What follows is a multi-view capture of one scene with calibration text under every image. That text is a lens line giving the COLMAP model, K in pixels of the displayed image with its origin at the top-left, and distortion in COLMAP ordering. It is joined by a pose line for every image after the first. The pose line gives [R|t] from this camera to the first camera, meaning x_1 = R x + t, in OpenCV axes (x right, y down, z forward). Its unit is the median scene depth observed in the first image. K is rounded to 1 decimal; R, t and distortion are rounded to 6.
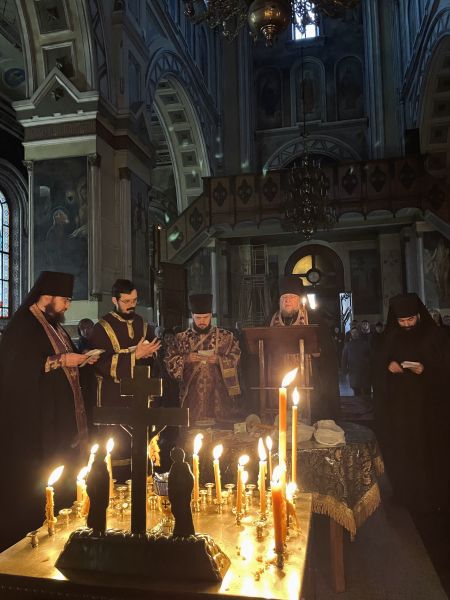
lens RADIAL K [[460.1, 0, 223.8], [0, 460.1, 300.1], [0, 0, 1]] dist [-0.014247, -0.004053]
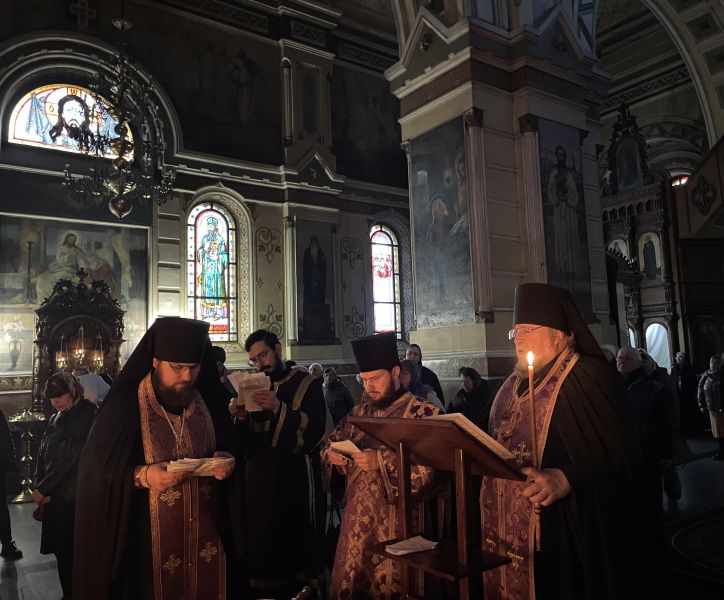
lens RADIAL K [[629.0, 0, 366.3], [0, 629.0, 293.6], [0, 0, 1]] dist [0.003406, -0.030183]
pose [[0.742037, -0.087637, -0.664606, 0.197205], [0.080130, 0.995905, -0.041858, -0.014551], [0.665553, -0.022194, 0.746021, 0.175332]]
